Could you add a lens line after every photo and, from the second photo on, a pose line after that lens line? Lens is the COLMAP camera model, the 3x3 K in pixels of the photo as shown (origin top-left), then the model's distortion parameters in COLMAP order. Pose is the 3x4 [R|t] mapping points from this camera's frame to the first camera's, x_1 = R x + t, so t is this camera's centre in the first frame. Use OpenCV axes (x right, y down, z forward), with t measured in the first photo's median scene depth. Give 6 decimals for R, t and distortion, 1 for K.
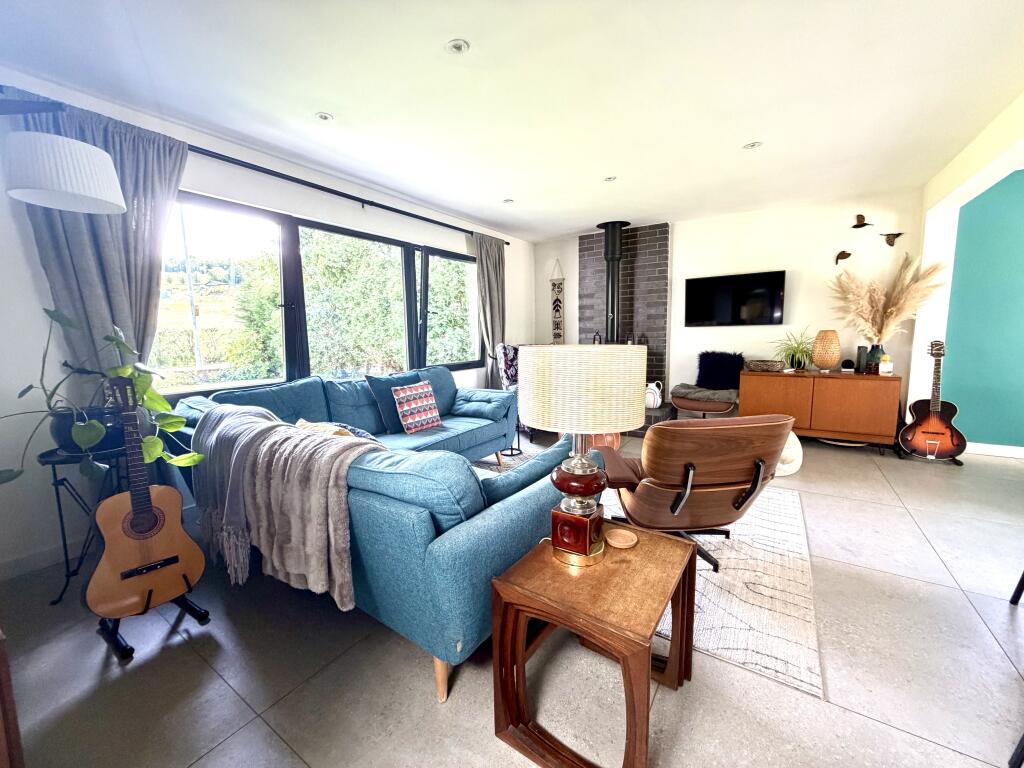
lens RADIAL K [[408.8, 0, 507.7], [0, 408.8, 383.6], [0, 0, 1]] dist [0.001389, 0.000133]
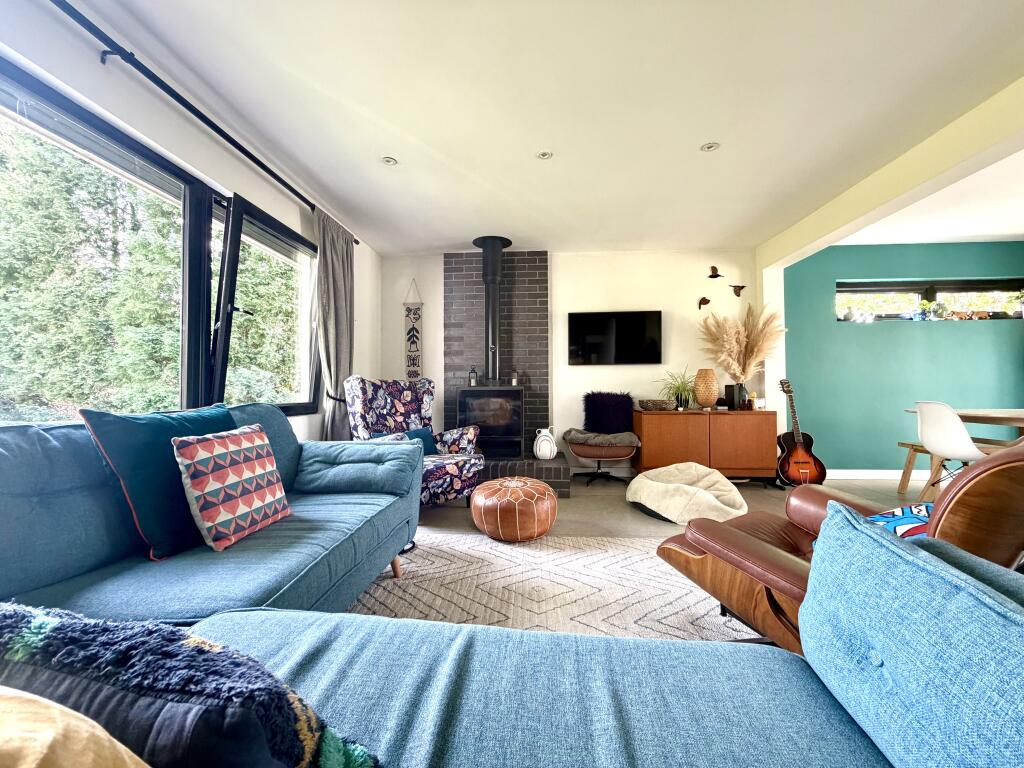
lens RADIAL K [[408.8, 0, 507.7], [0, 408.8, 383.6], [0, 0, 1]] dist [0.001389, 0.000133]
pose [[0.871011, 0.025482, 0.490601, -0.140860], [0.048180, 0.989408, -0.136929, 0.020328], [-0.488895, 0.142904, 0.860558, 0.347576]]
